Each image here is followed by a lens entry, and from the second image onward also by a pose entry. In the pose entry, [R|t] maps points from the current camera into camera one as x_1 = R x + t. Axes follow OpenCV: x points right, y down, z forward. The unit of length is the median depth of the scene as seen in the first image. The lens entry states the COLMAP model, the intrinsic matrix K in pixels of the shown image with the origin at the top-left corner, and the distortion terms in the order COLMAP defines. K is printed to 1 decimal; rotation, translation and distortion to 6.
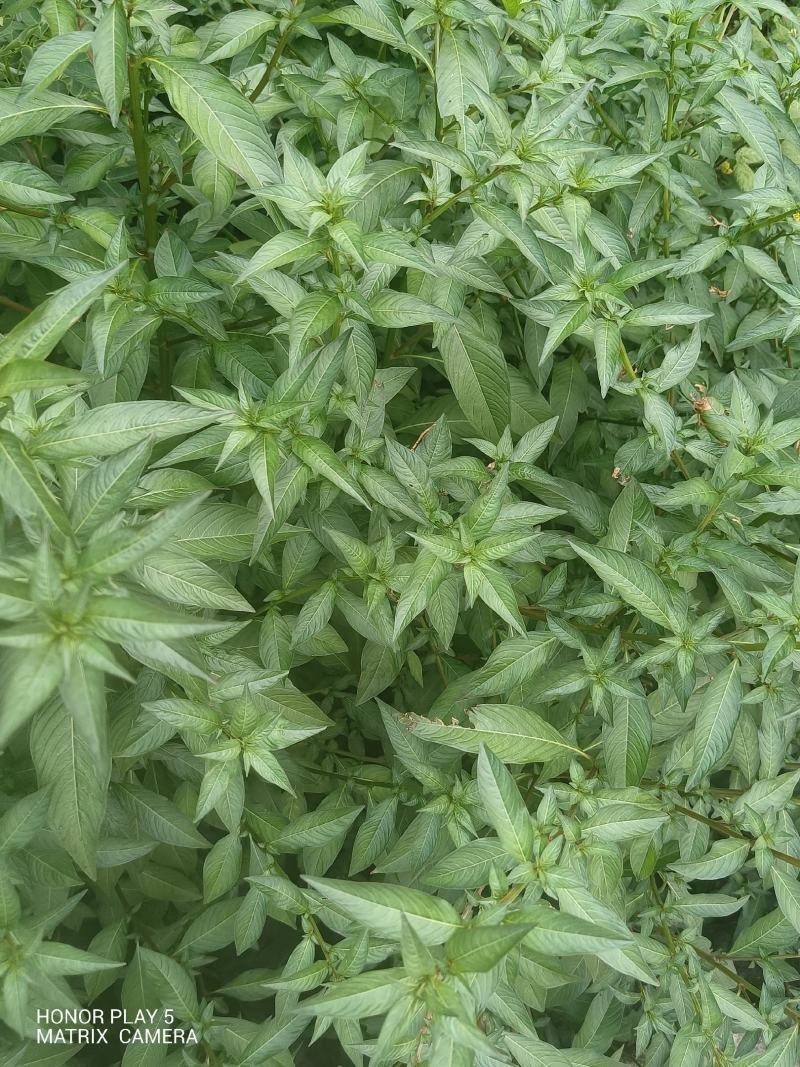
lens RADIAL K [[865.3, 0, 400.0], [0, 865.3, 533.5], [0, 0, 1]] dist [0.014369, -0.059927]
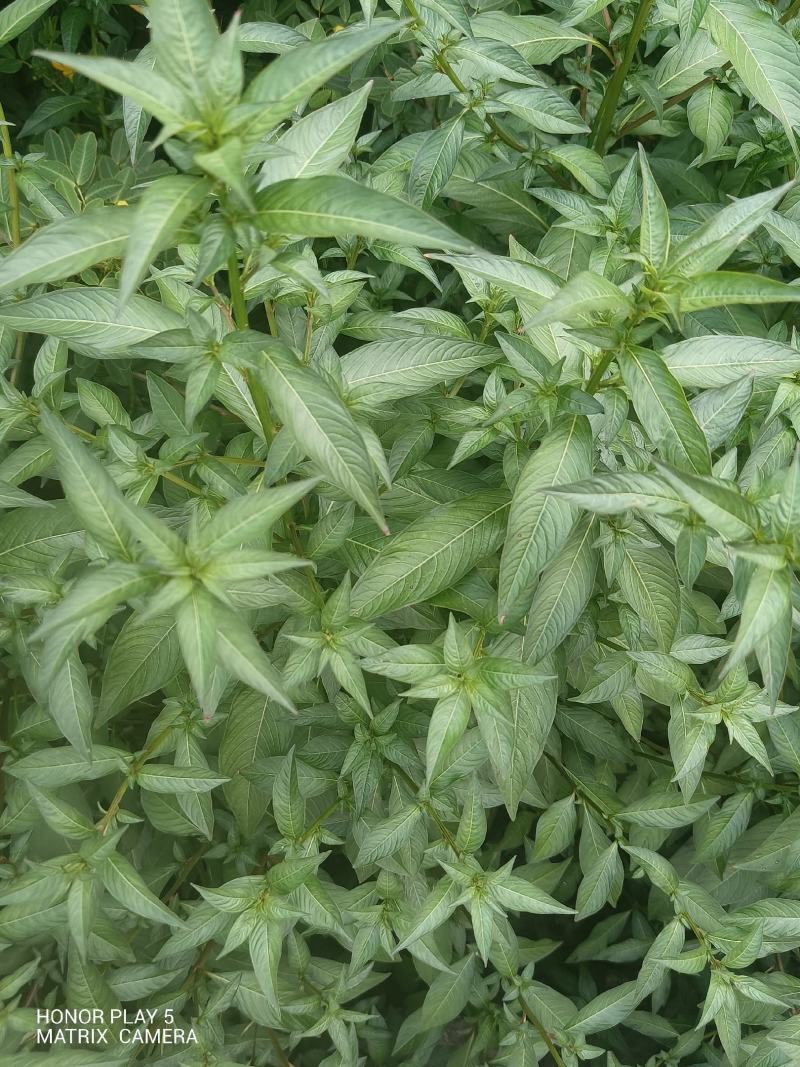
lens RADIAL K [[865.9, 0, 404.4], [0, 865.9, 531.3], [0, 0, 1]] dist [-0.007627, -0.003418]
pose [[0.977203, 0.136344, -0.162742, -0.328268], [-0.133944, 0.990656, 0.025680, 0.058213], [0.164723, -0.003296, 0.986334, 0.001783]]
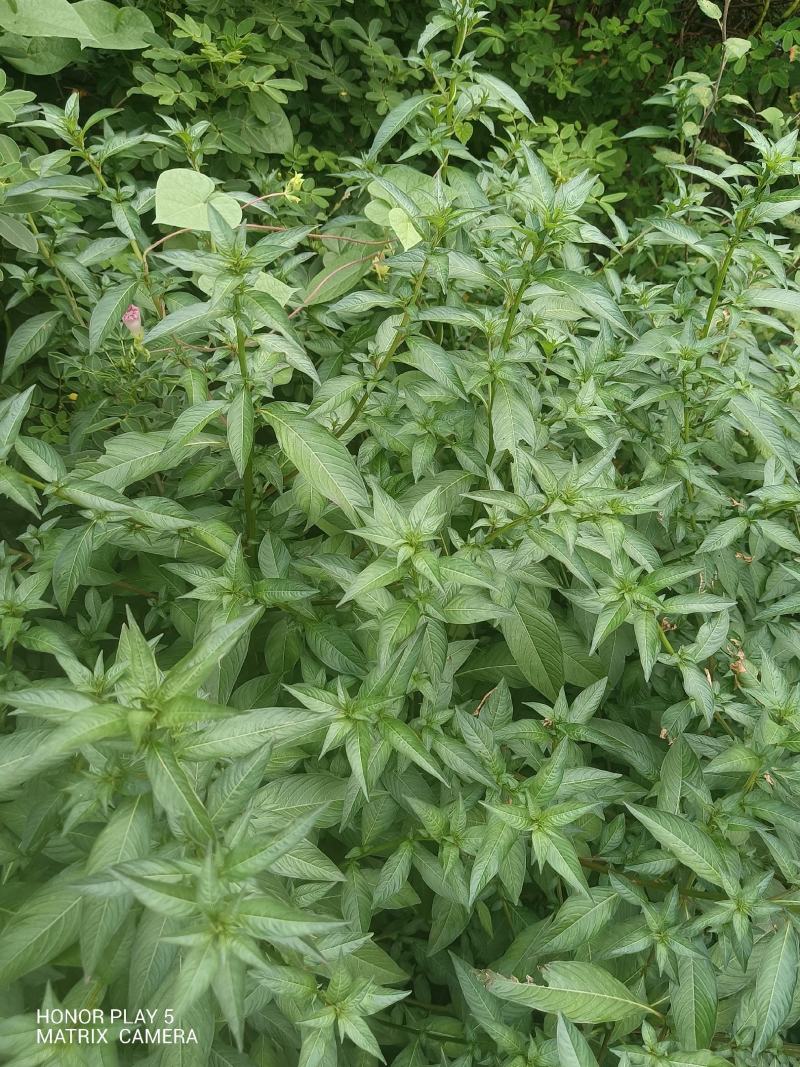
lens RADIAL K [[865.9, 0, 404.4], [0, 865.9, 531.3], [0, 0, 1]] dist [-0.007627, -0.003418]
pose [[0.998660, -0.022329, -0.046677, -0.026238], [0.010997, 0.973079, -0.230208, -0.078379], [0.050560, 0.229386, 0.972021, -0.164432]]
